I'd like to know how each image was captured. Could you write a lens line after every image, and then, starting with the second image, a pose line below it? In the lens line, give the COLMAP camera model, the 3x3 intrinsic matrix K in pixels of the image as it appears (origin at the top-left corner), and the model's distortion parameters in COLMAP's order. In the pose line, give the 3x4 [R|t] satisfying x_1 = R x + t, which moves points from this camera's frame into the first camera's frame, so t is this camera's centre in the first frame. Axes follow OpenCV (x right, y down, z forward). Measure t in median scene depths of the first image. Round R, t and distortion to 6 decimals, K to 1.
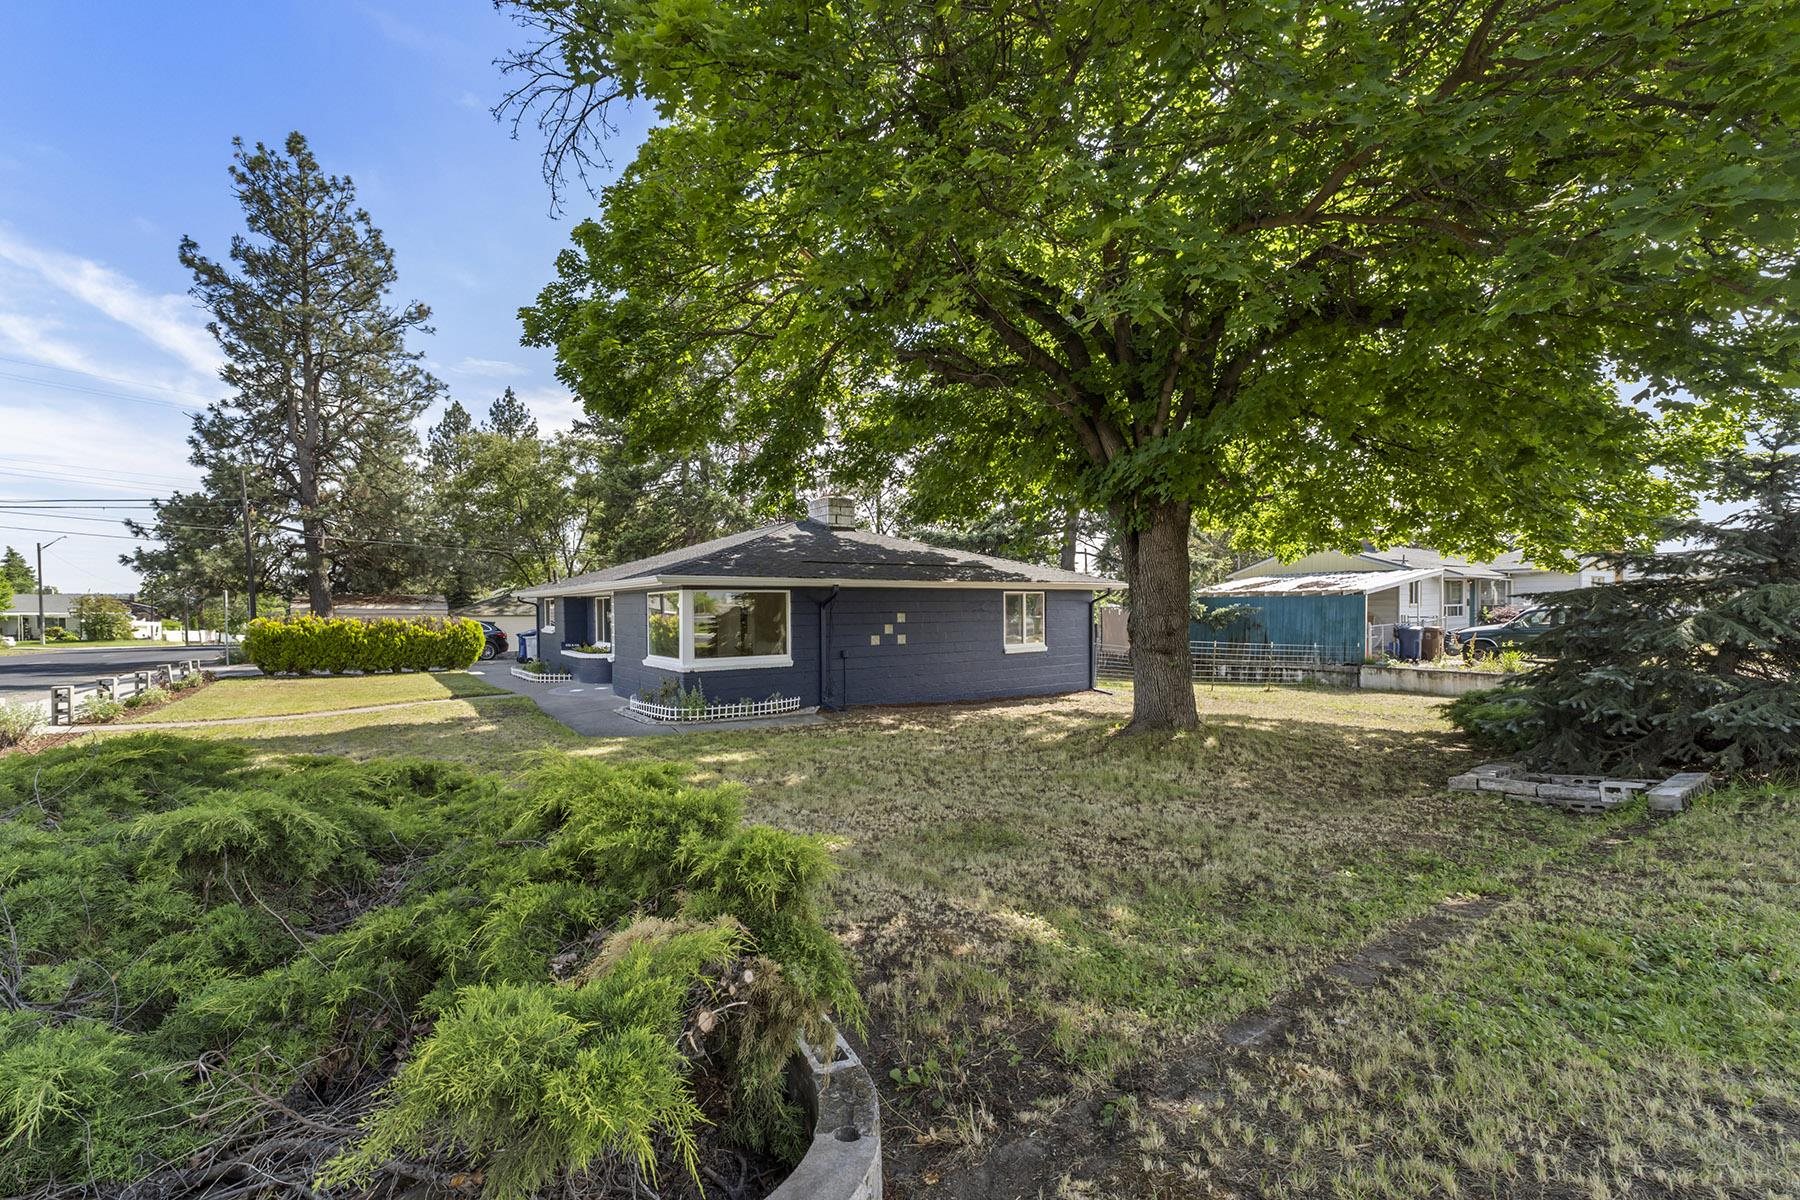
lens RADIAL K [[759.1, 0, 908.8], [0, 759.1, 602.3], [0, 0, 1]] dist [0.006211, -0.001653]
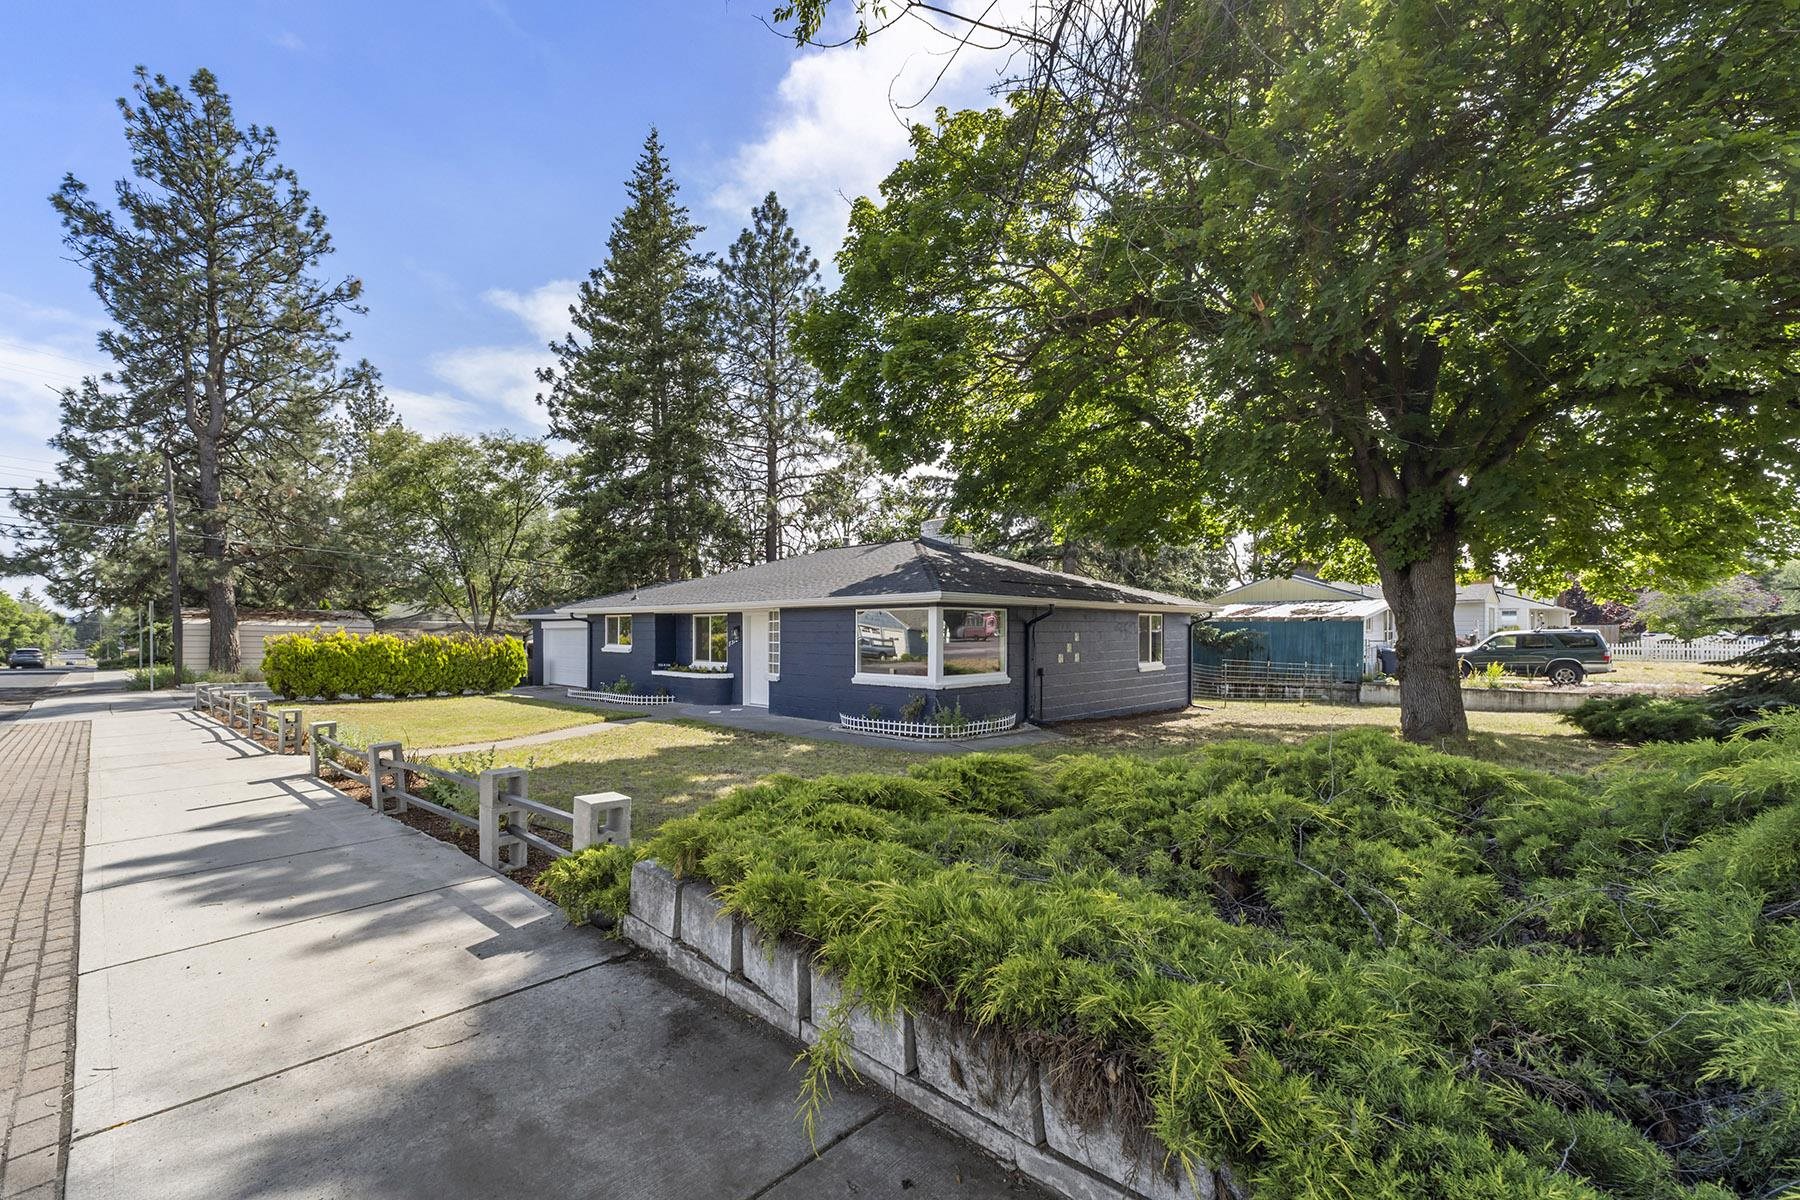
lens RADIAL K [[759.1, 0, 913.9], [0, 759.1, 615.8], [0, 0, 1]] dist [0.006211, -0.001653]
pose [[0.980495, 0.012249, 0.196161, -0.190569], [-0.009797, 0.999861, -0.013465, 0.003014], [-0.196298, 0.011280, 0.980479, 0.008127]]
